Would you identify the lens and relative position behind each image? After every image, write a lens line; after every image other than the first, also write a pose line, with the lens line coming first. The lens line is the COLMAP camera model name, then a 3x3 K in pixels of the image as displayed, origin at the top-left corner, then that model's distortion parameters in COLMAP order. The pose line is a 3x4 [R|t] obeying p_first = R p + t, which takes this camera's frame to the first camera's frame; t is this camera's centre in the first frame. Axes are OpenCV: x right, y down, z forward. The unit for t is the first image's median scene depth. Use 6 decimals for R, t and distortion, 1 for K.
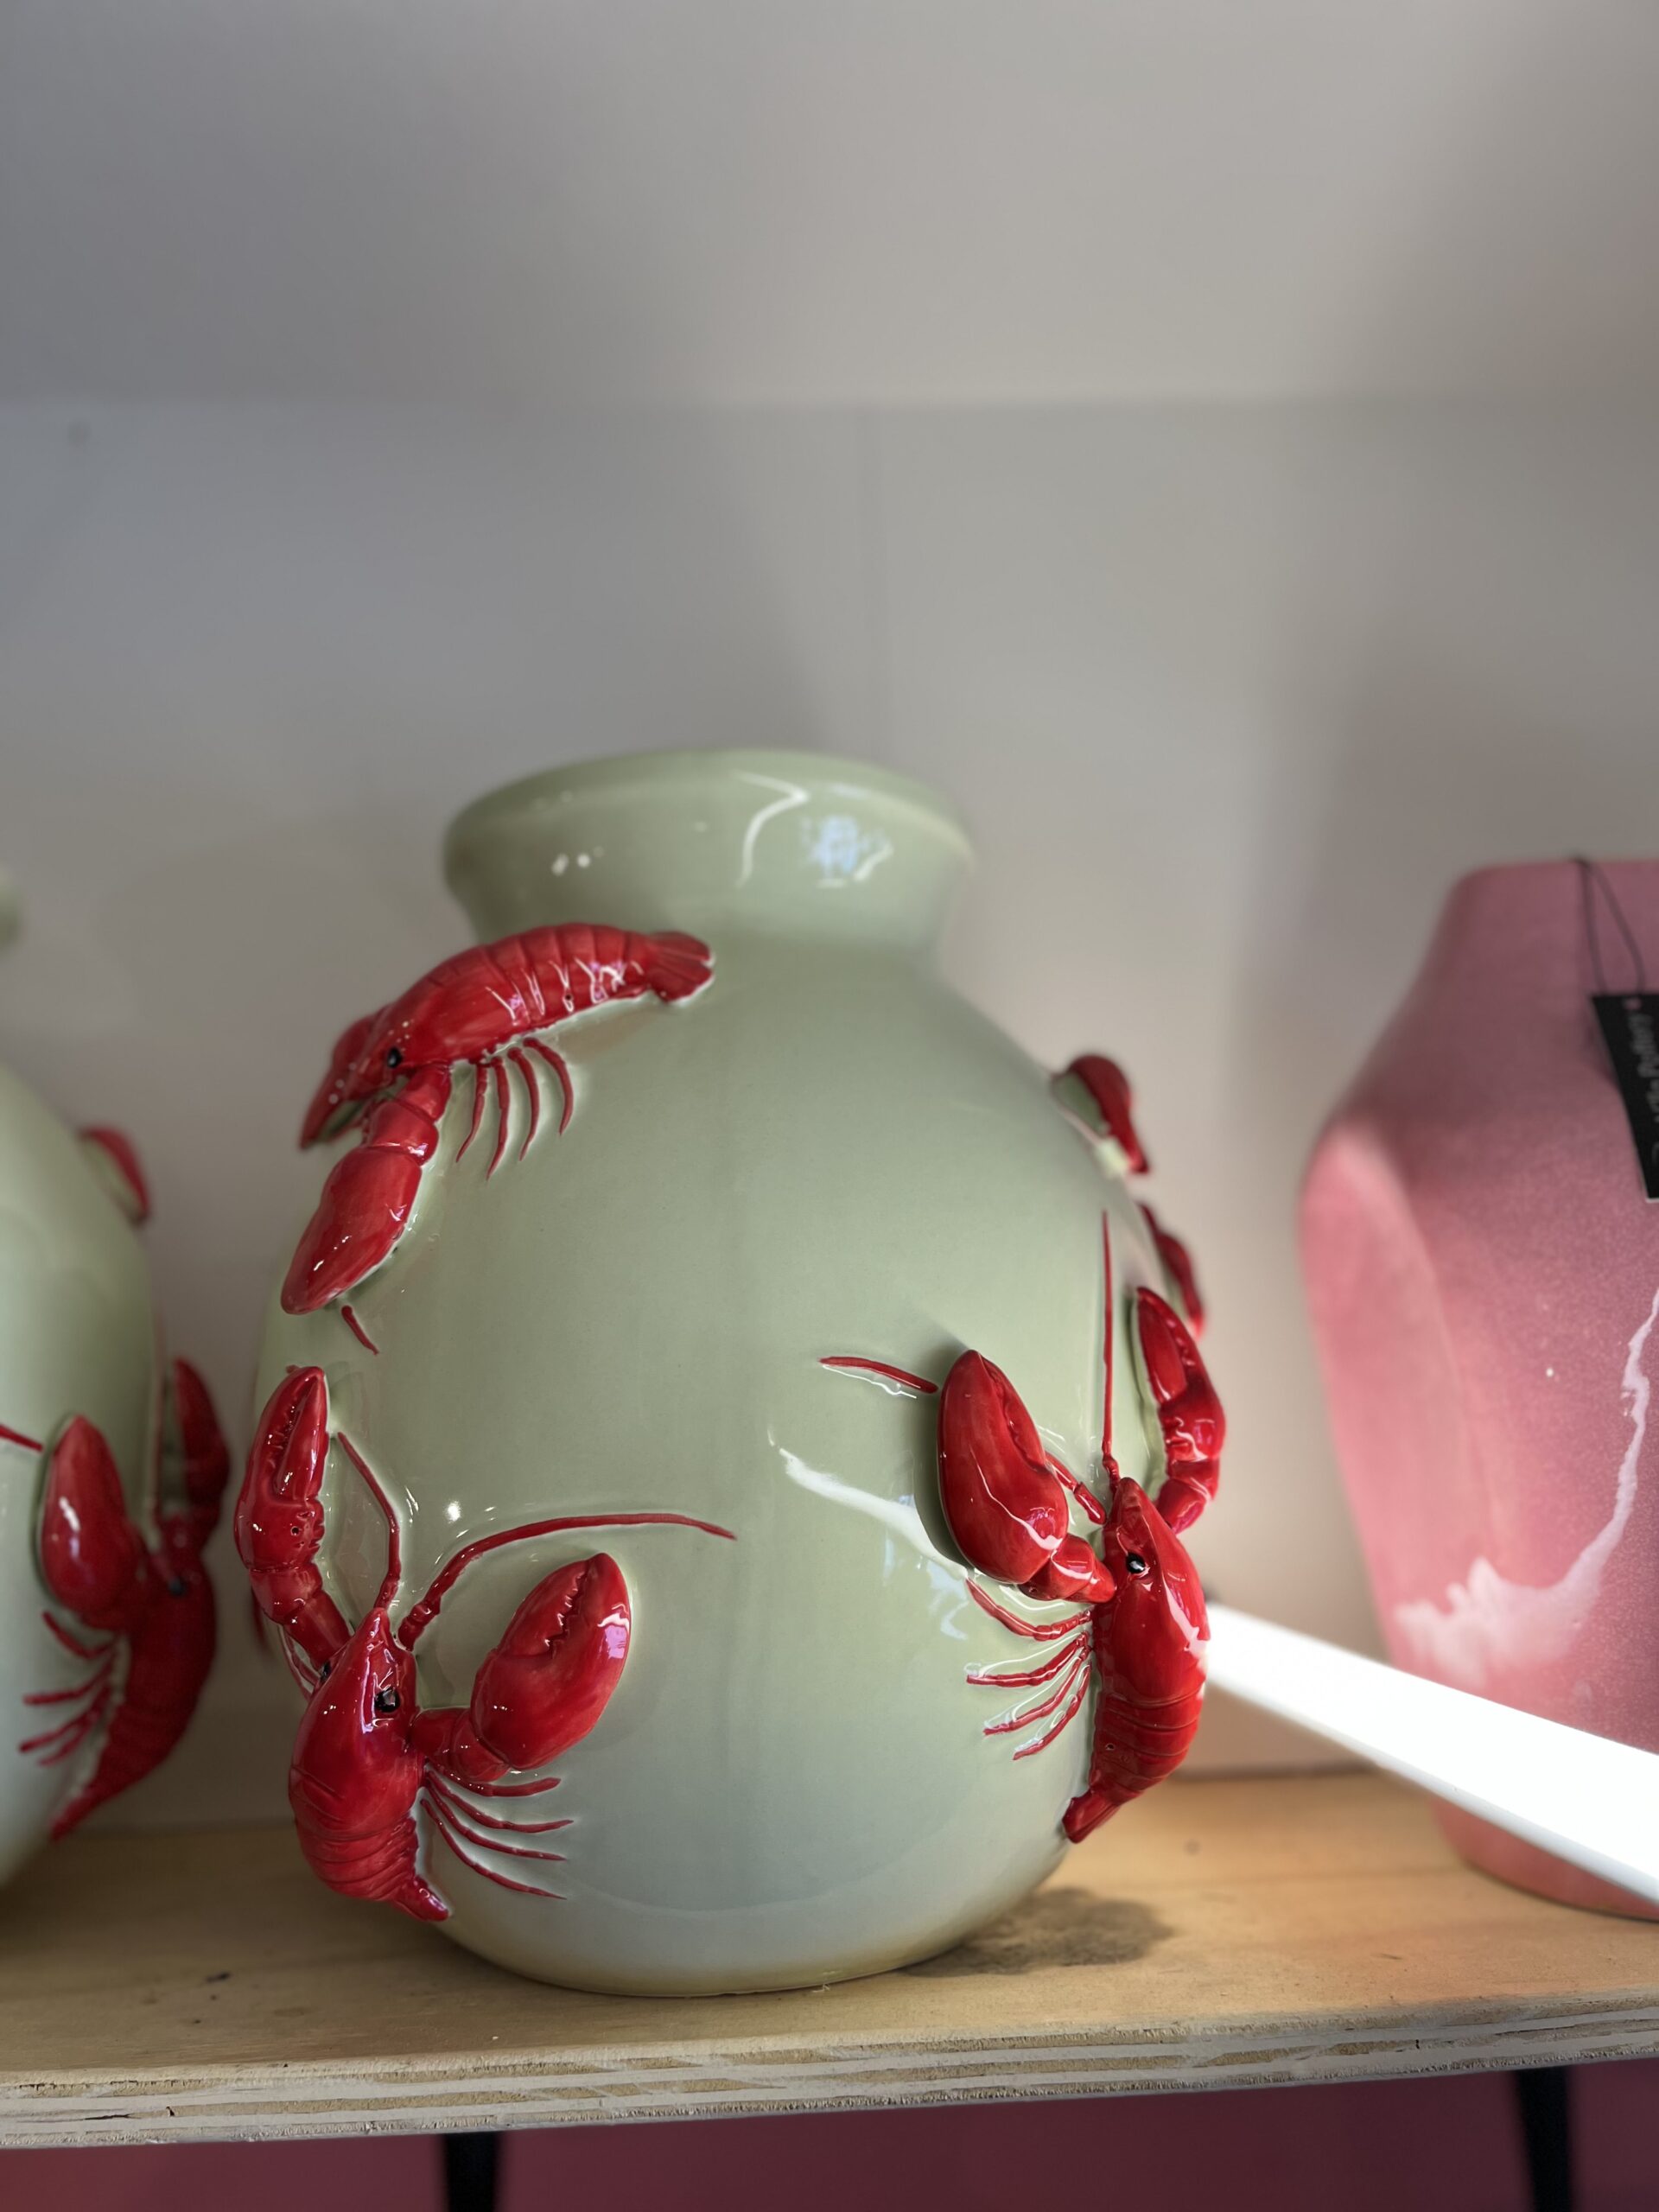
lens RADIAL K [[1700.3, 0, 807.6], [0, 1700.3, 1115.2], [0, 0, 1]] dist [0.062431, -0.105000]
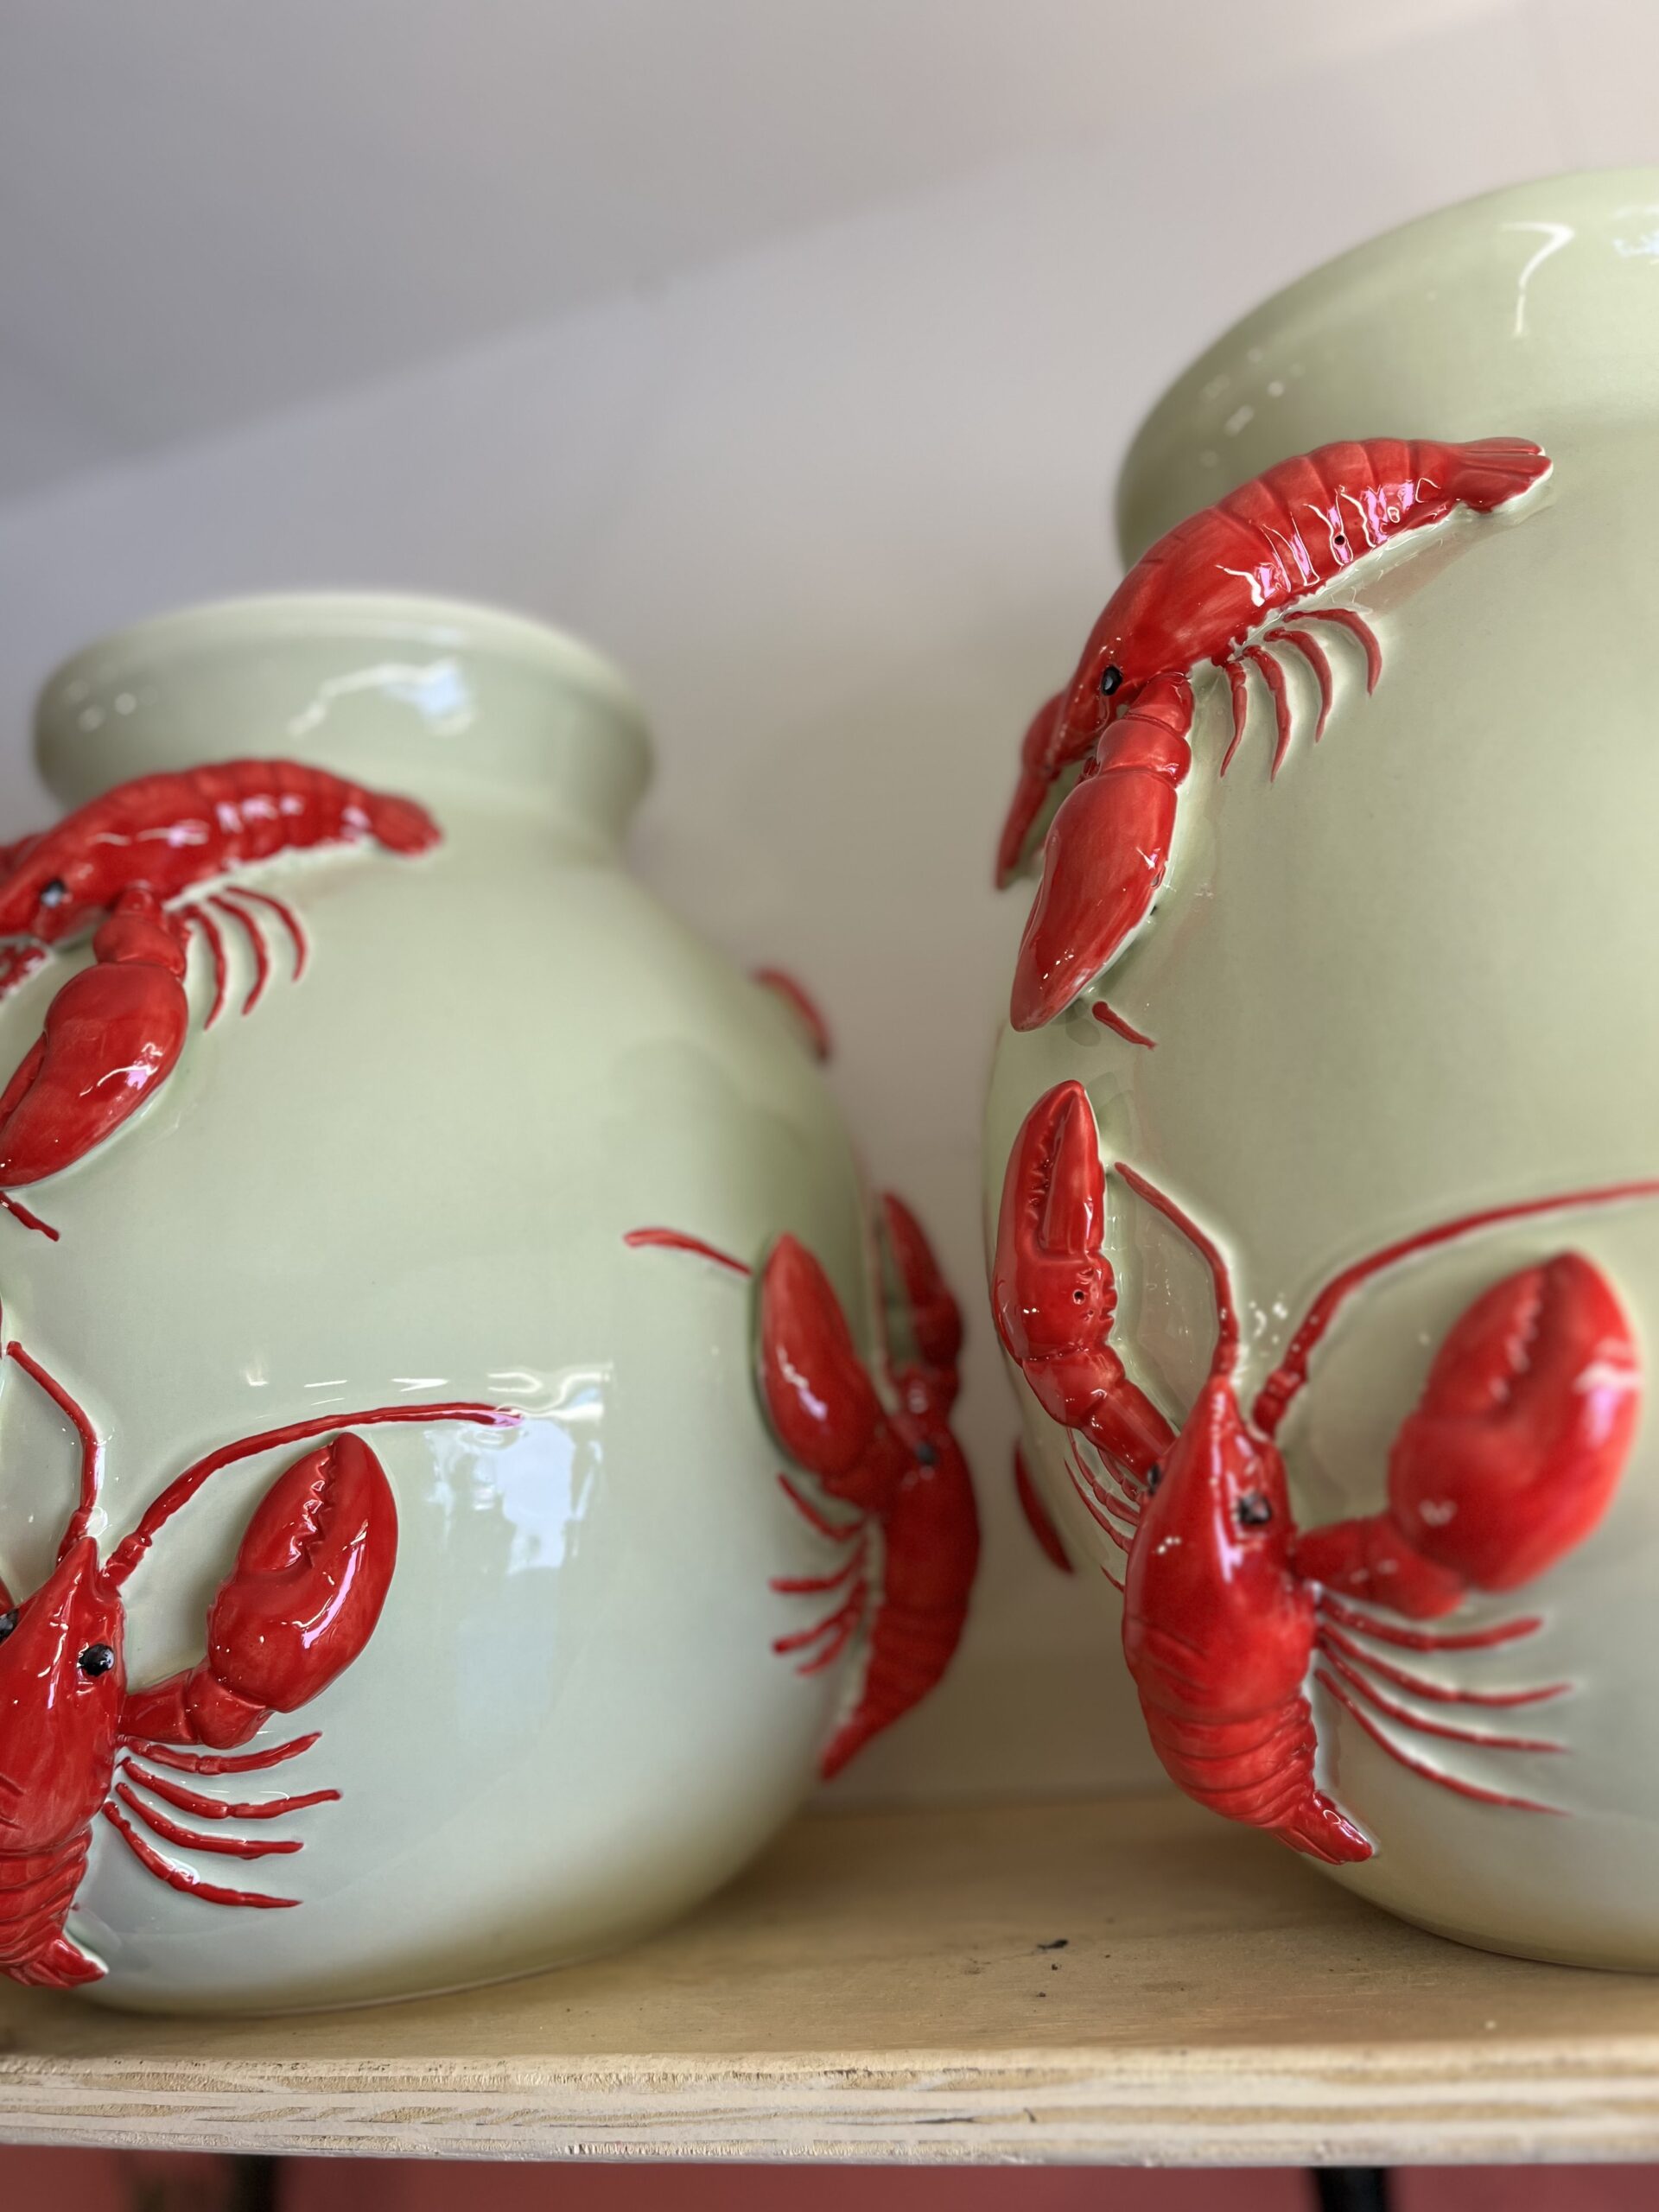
lens RADIAL K [[1700.3, 0, 824.4], [0, 1700.3, 1092.7], [0, 0, 1]] dist [0.062431, -0.105000]
pose [[0.927868, -0.146392, -0.342972, -0.136764], [0.130969, 0.989062, -0.067846, 0.188455], [0.349153, 0.018033, 0.936892, 0.279227]]
